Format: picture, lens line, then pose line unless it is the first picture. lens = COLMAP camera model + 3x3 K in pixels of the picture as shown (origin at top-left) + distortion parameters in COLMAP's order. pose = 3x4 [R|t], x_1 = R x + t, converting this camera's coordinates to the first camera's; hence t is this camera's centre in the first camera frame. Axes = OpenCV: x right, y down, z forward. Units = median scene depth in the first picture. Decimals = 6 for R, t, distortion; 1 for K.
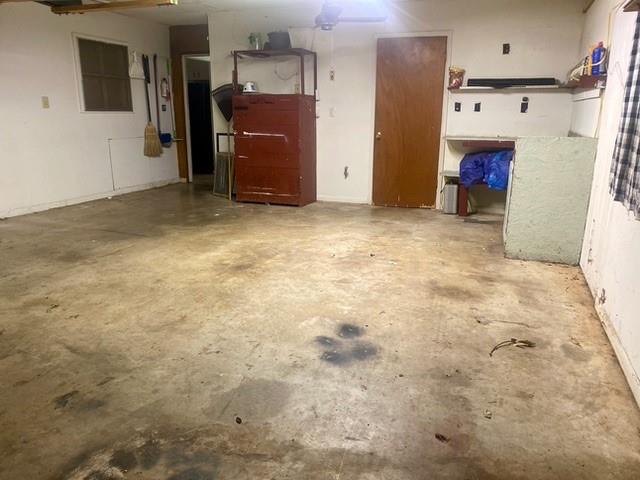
lens RADIAL K [[488.6, 0, 320.0], [0, 488.6, 240.0], [0, 0, 1]] dist [0.042236, -0.050812]
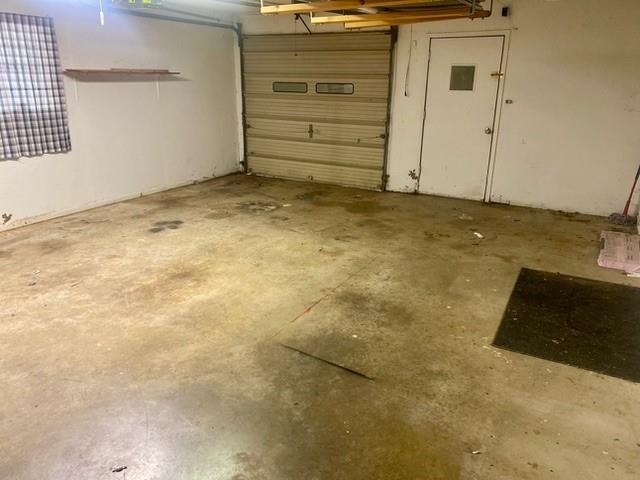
lens RADIAL K [[488.6, 0, 320.0], [0, 488.6, 240.0], [0, 0, 1]] dist [0.042236, -0.050812]
pose [[-0.988285, -0.063746, 0.138667, -0.645617], [0.022790, 0.836763, 0.547091, -0.627310], [-0.150906, 0.543842, -0.825508, 1.941273]]
